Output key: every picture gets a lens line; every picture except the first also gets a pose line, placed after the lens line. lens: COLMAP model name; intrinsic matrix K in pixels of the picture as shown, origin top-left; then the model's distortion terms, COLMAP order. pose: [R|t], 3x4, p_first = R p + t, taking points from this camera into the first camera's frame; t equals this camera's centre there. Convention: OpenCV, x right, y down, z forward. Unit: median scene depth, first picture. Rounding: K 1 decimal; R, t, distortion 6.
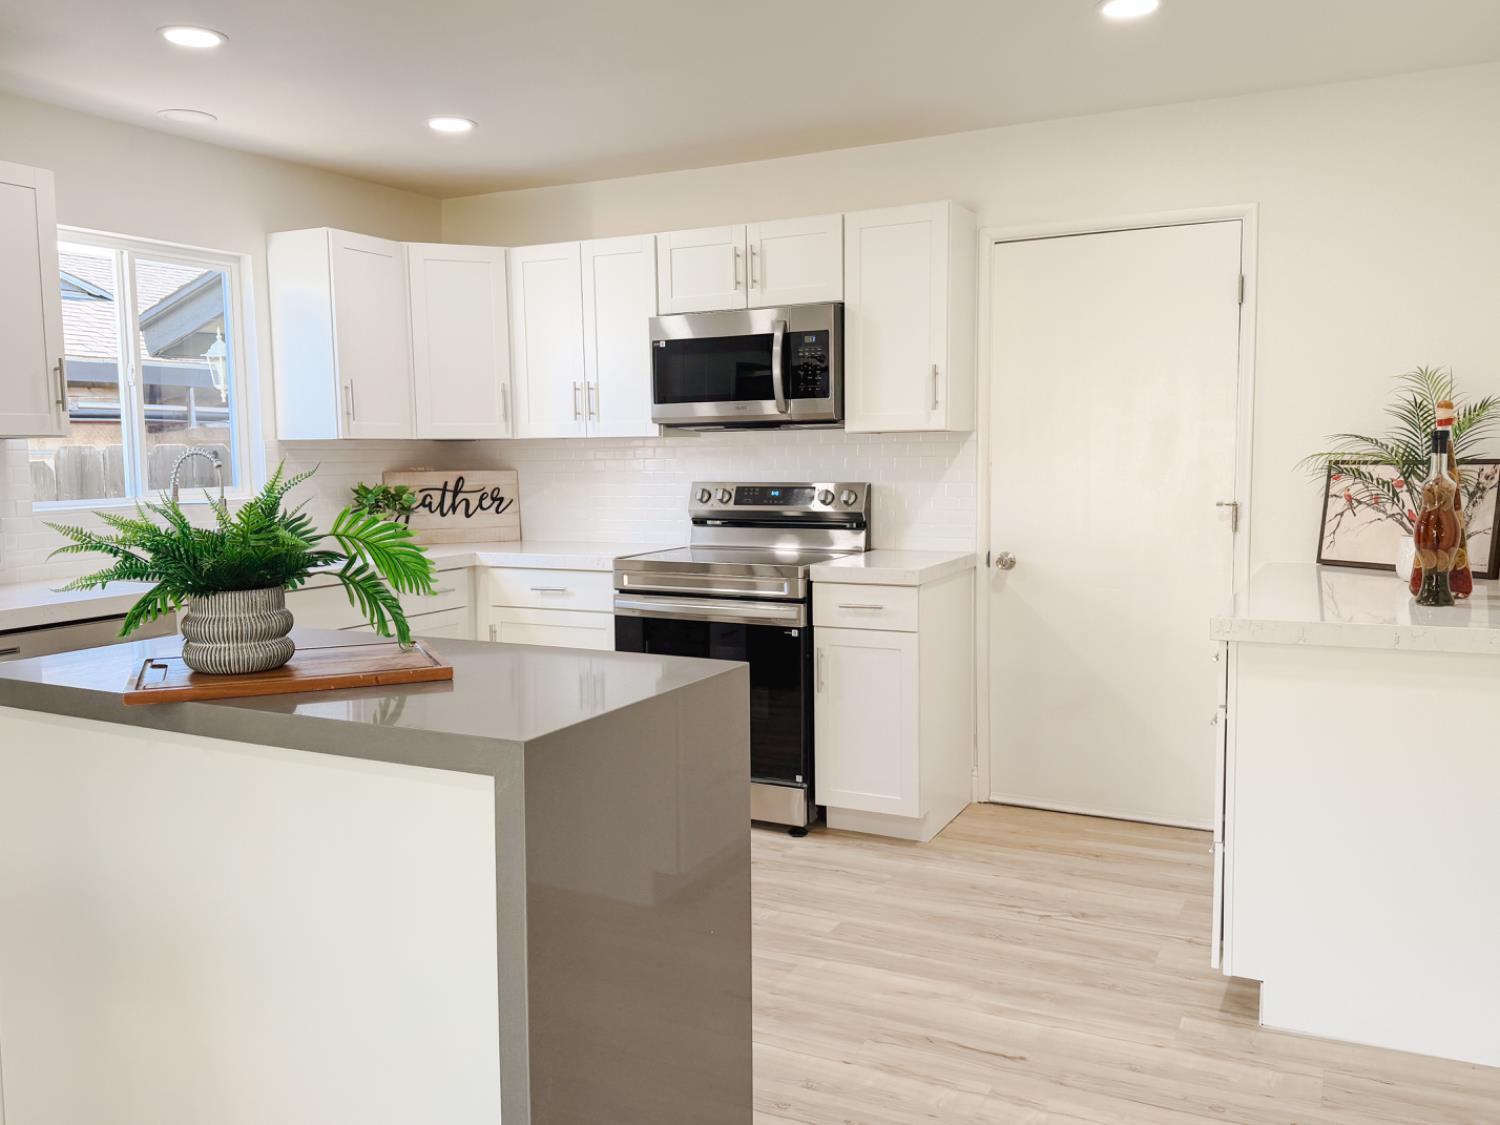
lens RADIAL K [[1135.1, 0, 727.2], [0, 1135.1, 607.5], [0, 0, 1]] dist [0.016830, -0.018505]
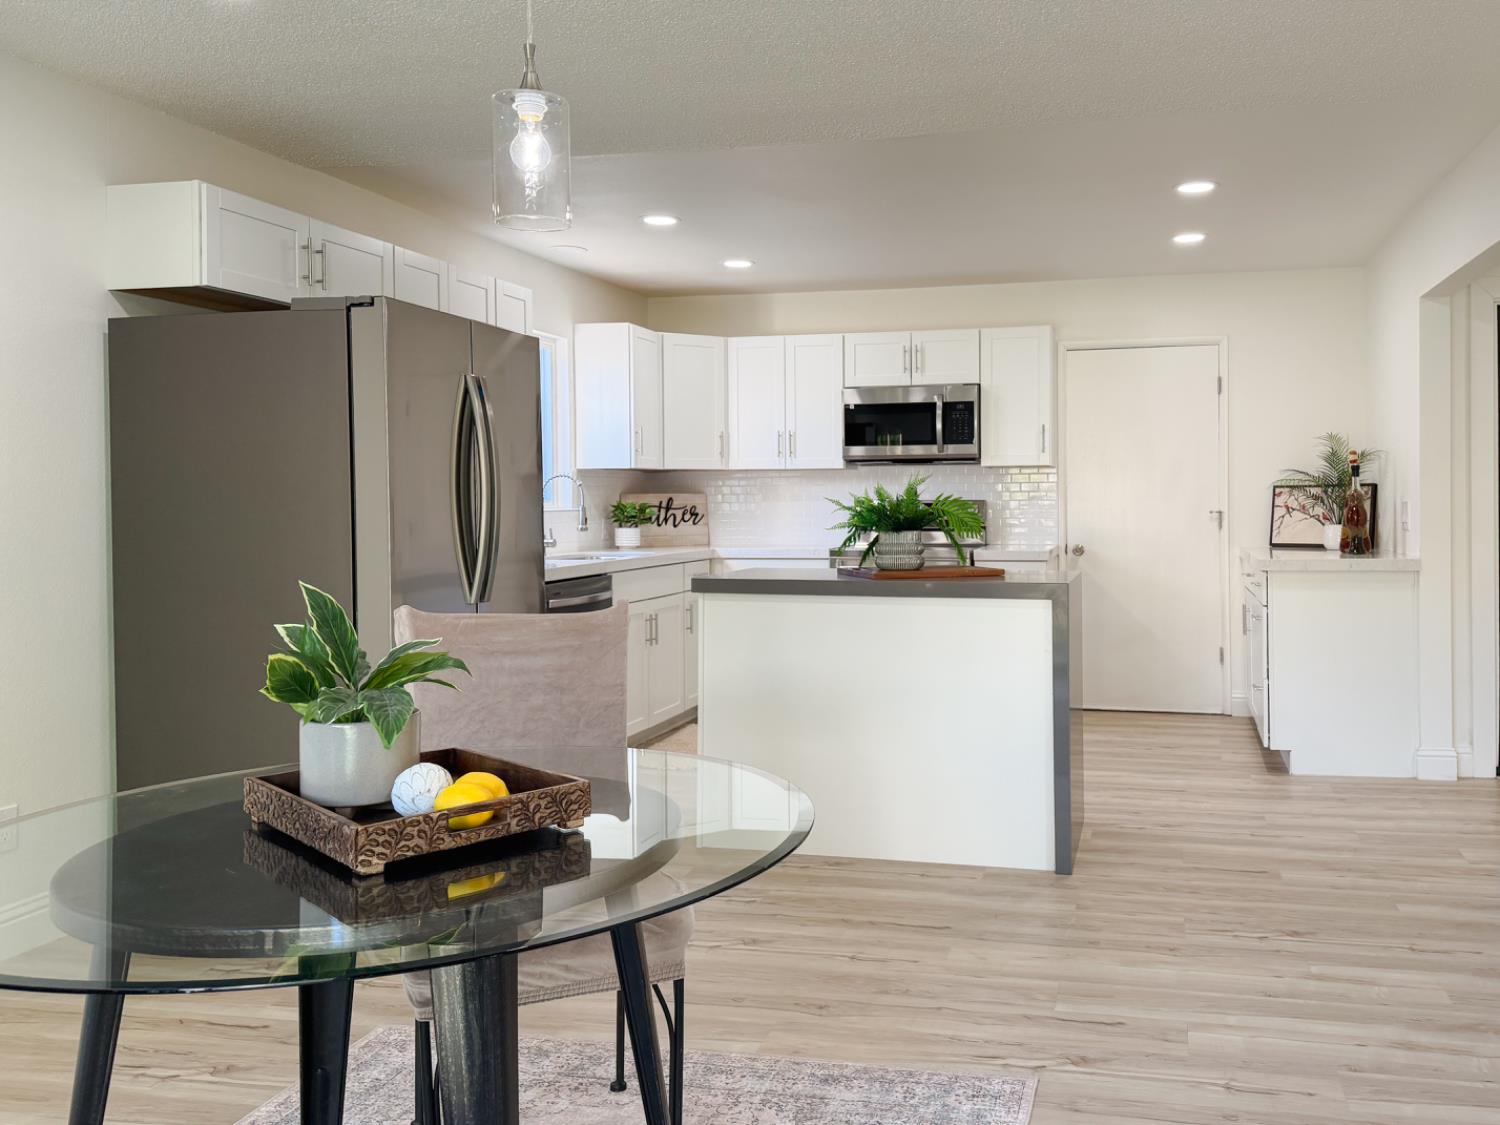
lens RADIAL K [[1239.8, 0, 765.4], [0, 1239.8, 562.7], [0, 0, 1]] dist [0.018555, -0.009257]
pose [[0.977233, -0.005925, 0.212087, -0.538184], [0.023911, 0.996318, -0.082339, 0.106866], [-0.210818, 0.085536, 0.973776, -0.562877]]
